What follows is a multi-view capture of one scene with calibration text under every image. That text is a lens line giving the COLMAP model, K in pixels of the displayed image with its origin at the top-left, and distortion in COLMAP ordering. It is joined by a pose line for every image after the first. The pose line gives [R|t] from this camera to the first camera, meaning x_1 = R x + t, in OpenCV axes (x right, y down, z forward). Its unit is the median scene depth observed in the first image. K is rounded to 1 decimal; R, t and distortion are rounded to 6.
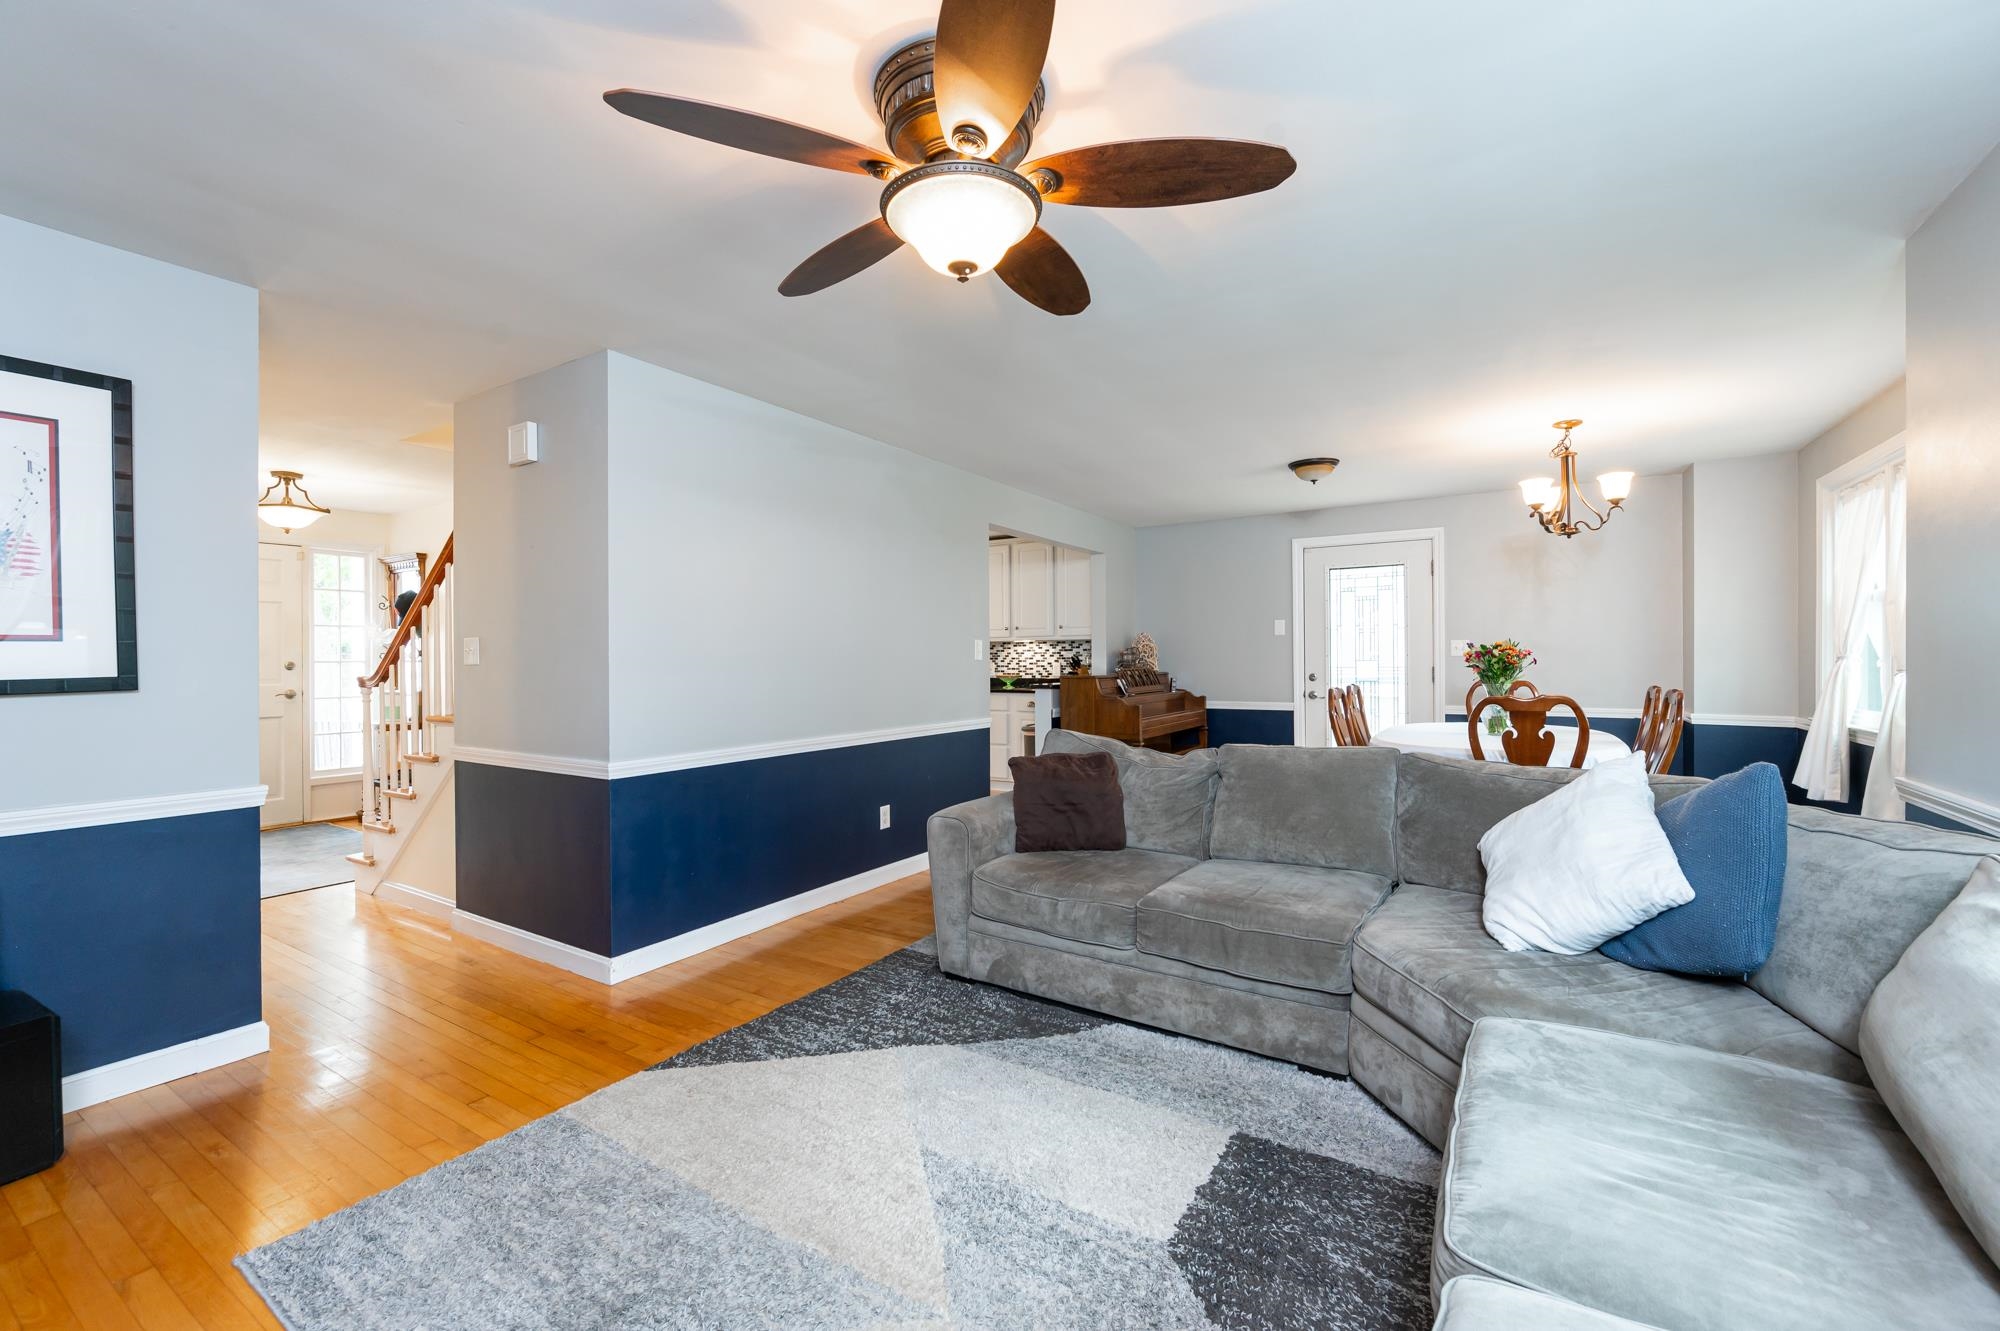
lens RADIAL K [[826.5, 0, 1003.0], [0, 826.5, 666.5], [0, 0, 1]] dist [-0.000390, 0.000034]
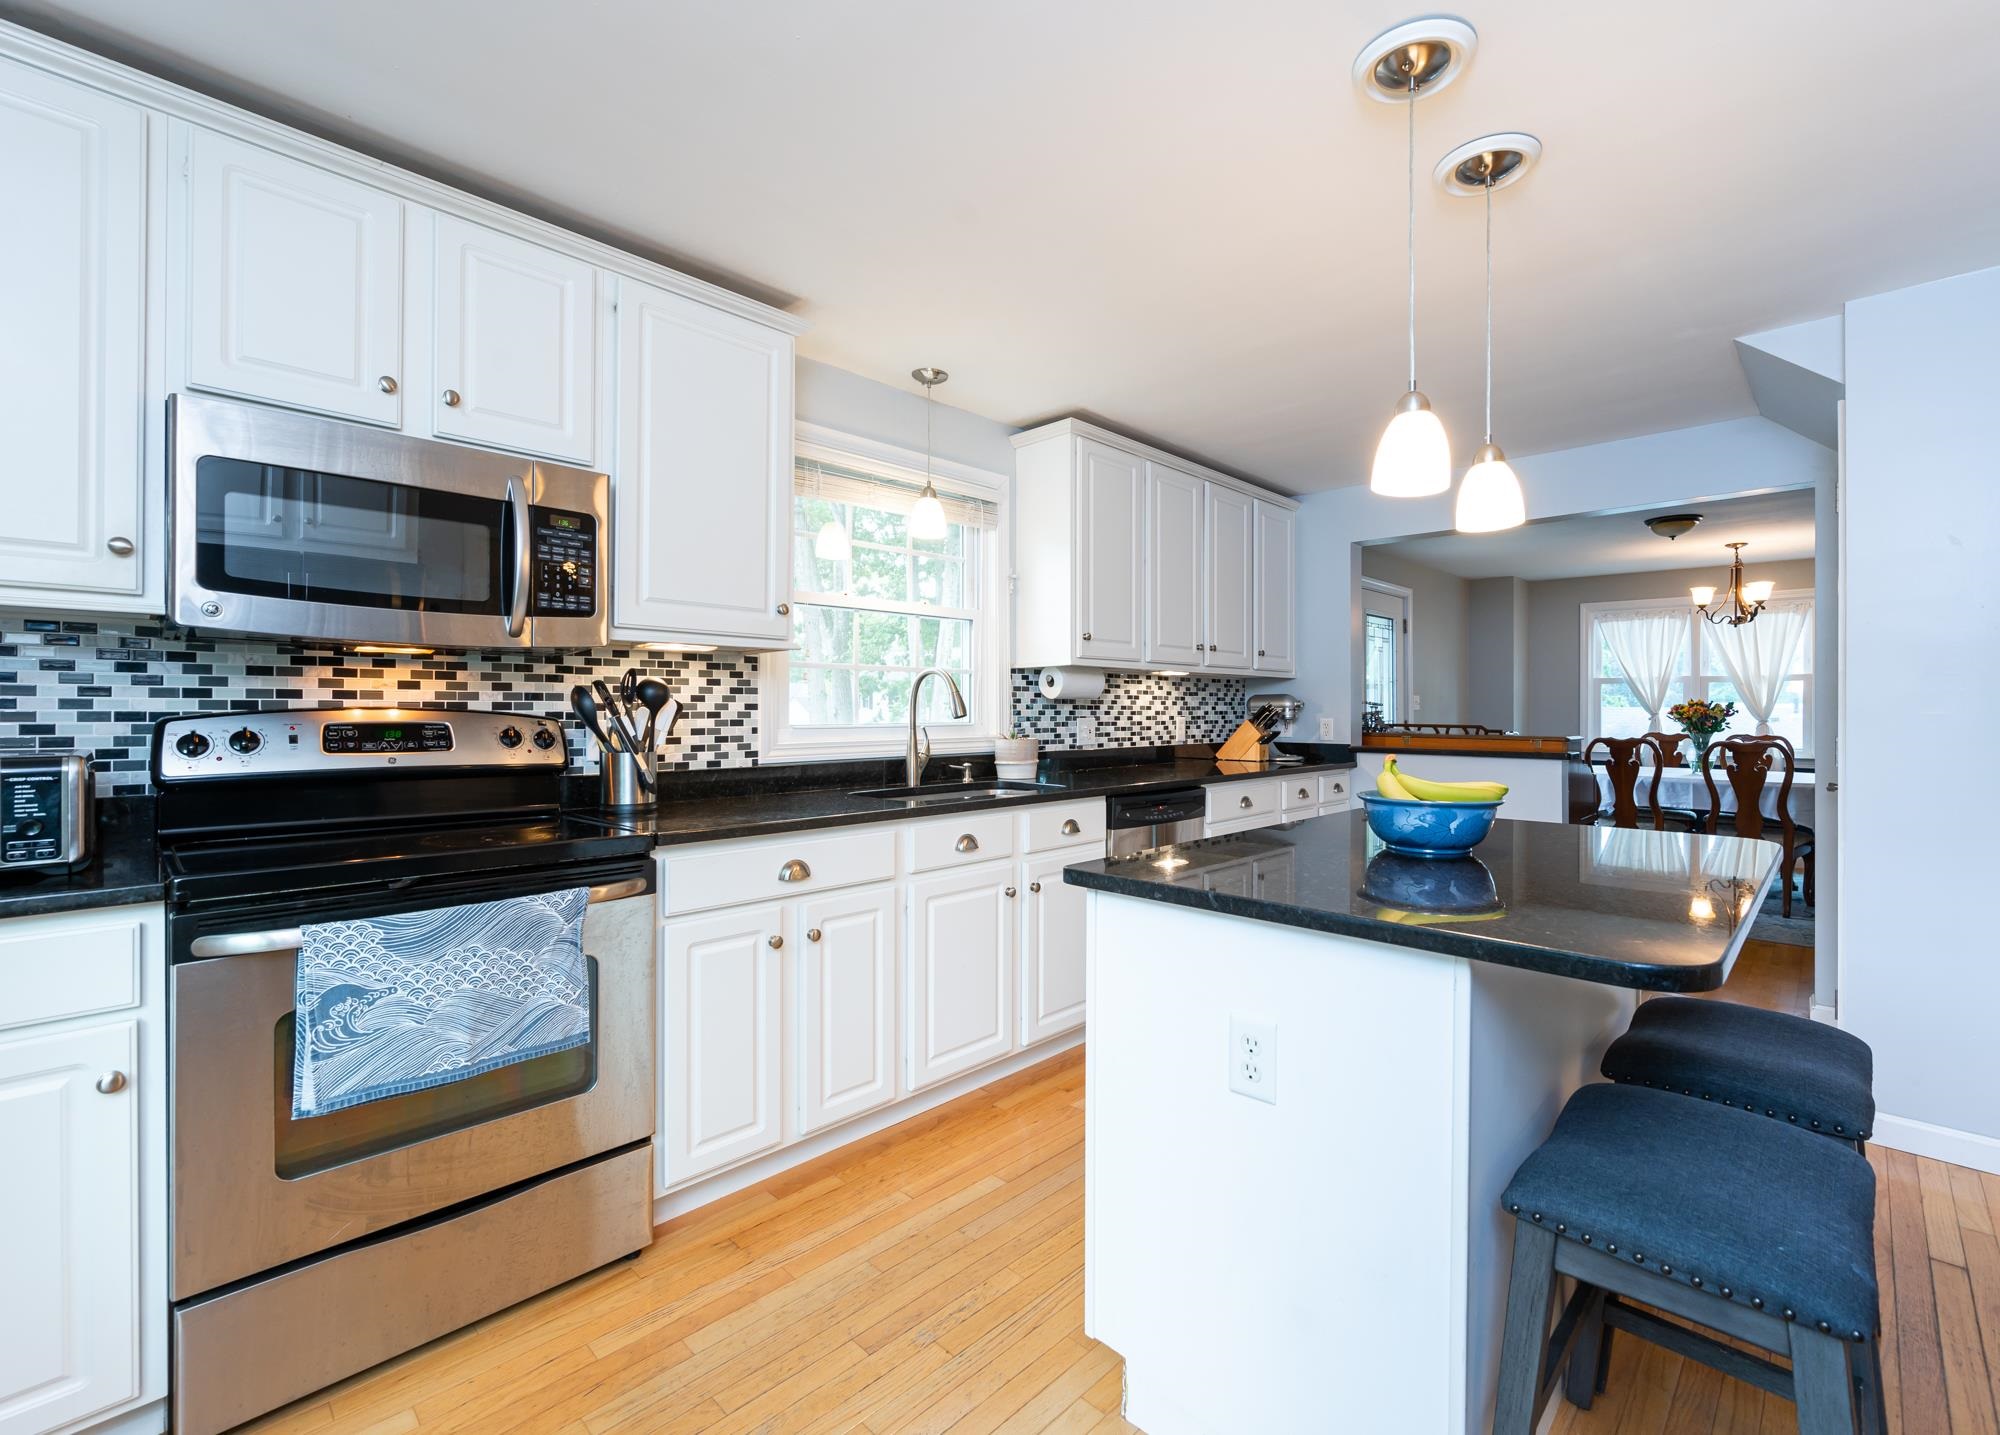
lens RADIAL K [[879.2, 0, 1024.0], [0, 879.2, 707.7], [0, 0, 1]] dist [0.003197, 0.000260]
pose [[0.209106, 0.008512, 0.977856, -0.634671], [0.002089, 0.999956, -0.009151, -0.006282], [-0.977891, 0.003956, 0.209079, 1.172551]]
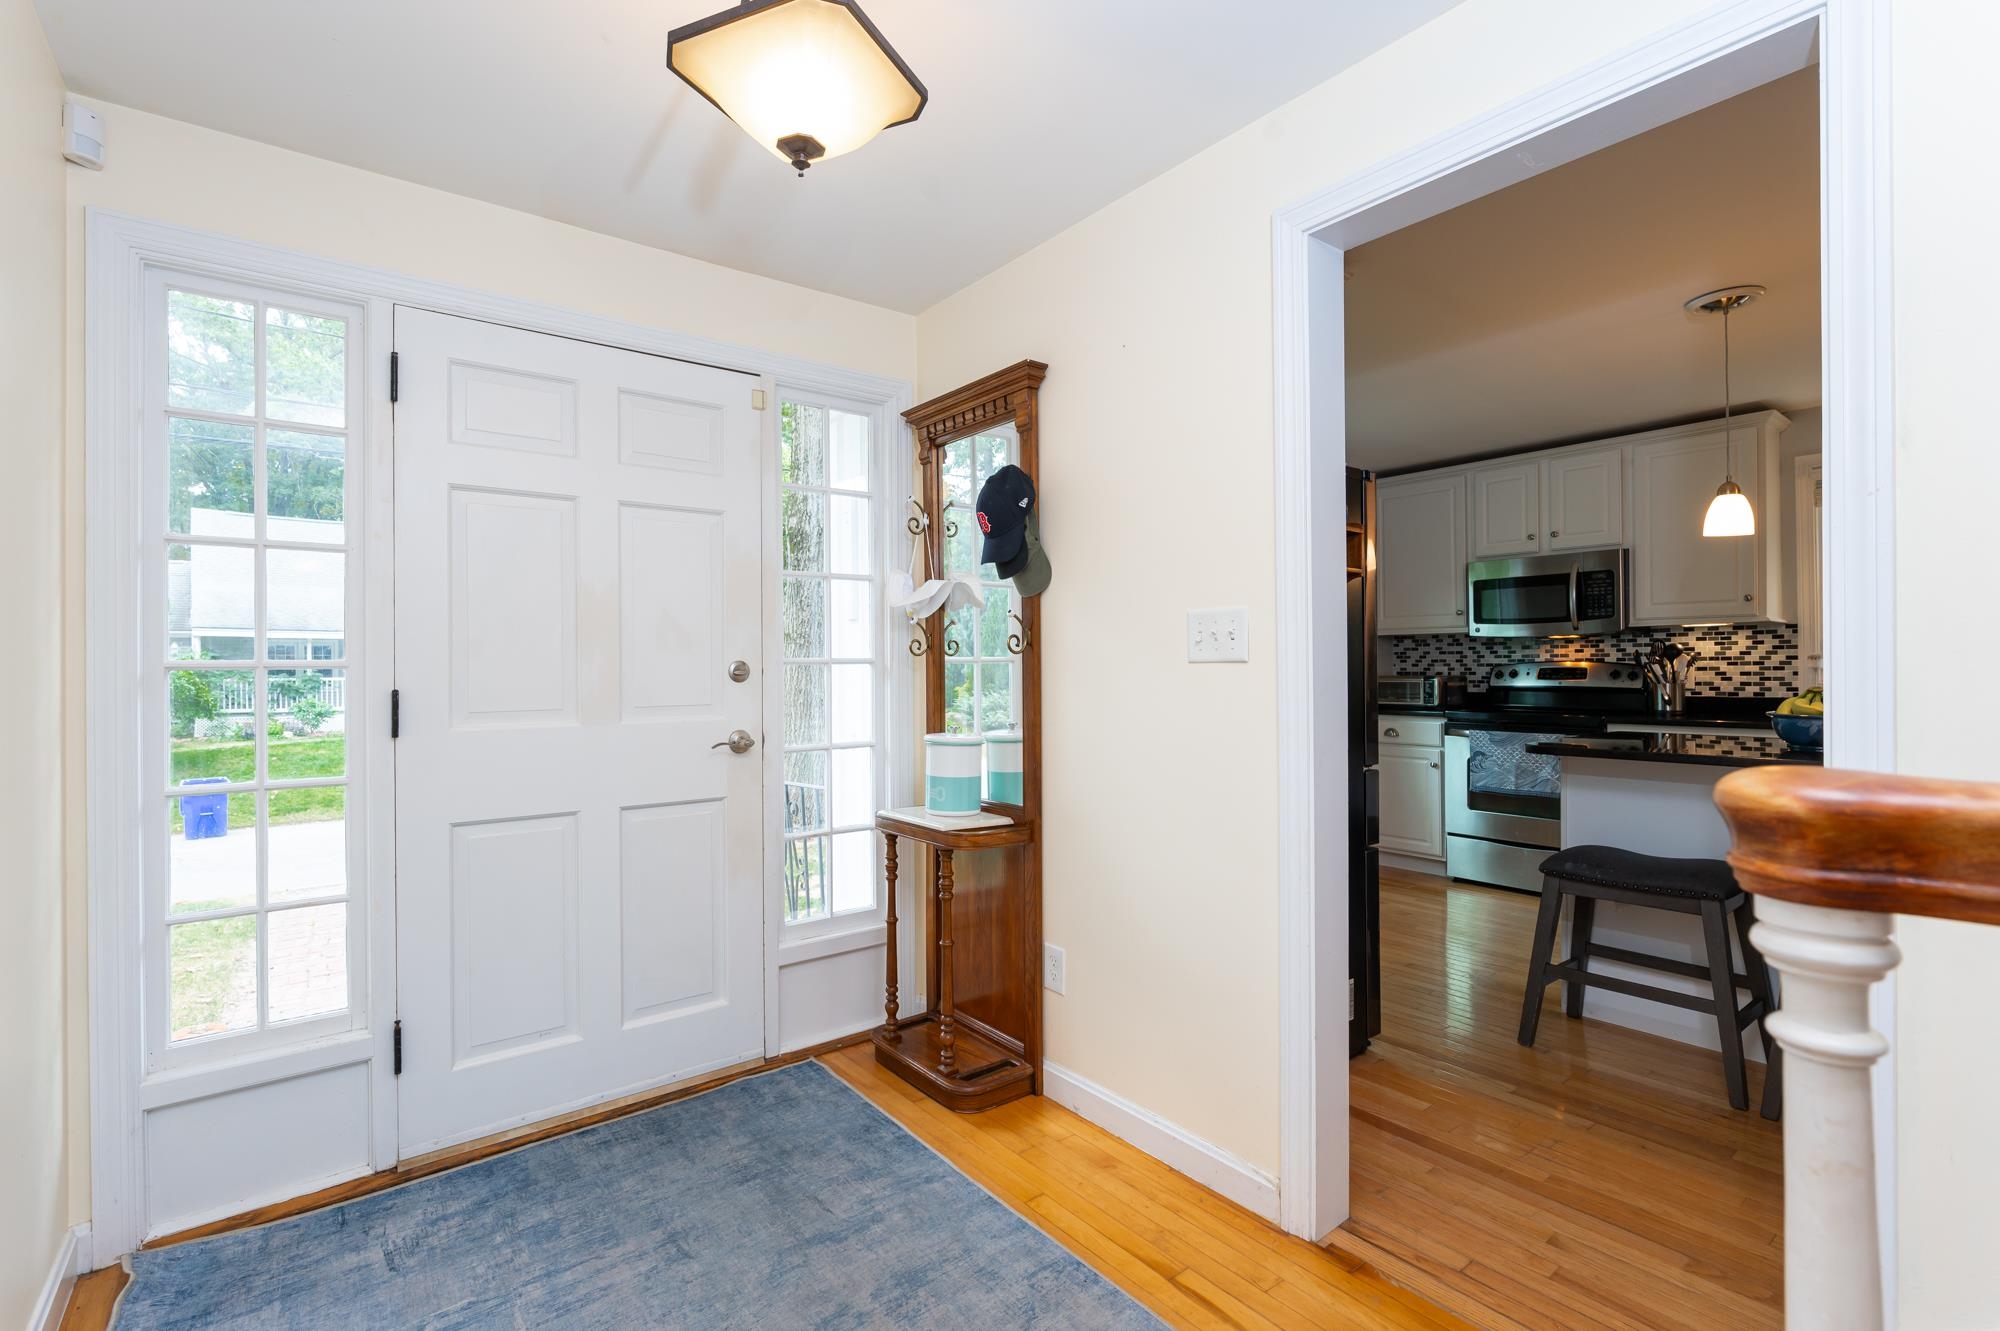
lens RADIAL K [[923.3, 0, 990.2], [0, 923.3, 662.2], [0, 0, 1]] dist [-0.002114, 0.000342]
pose [[0.940272, -0.004229, -0.340399, -0.564244], [0.001451, 0.999964, -0.008413, -0.002727], [0.340422, 0.007417, 0.940244, 0.551532]]
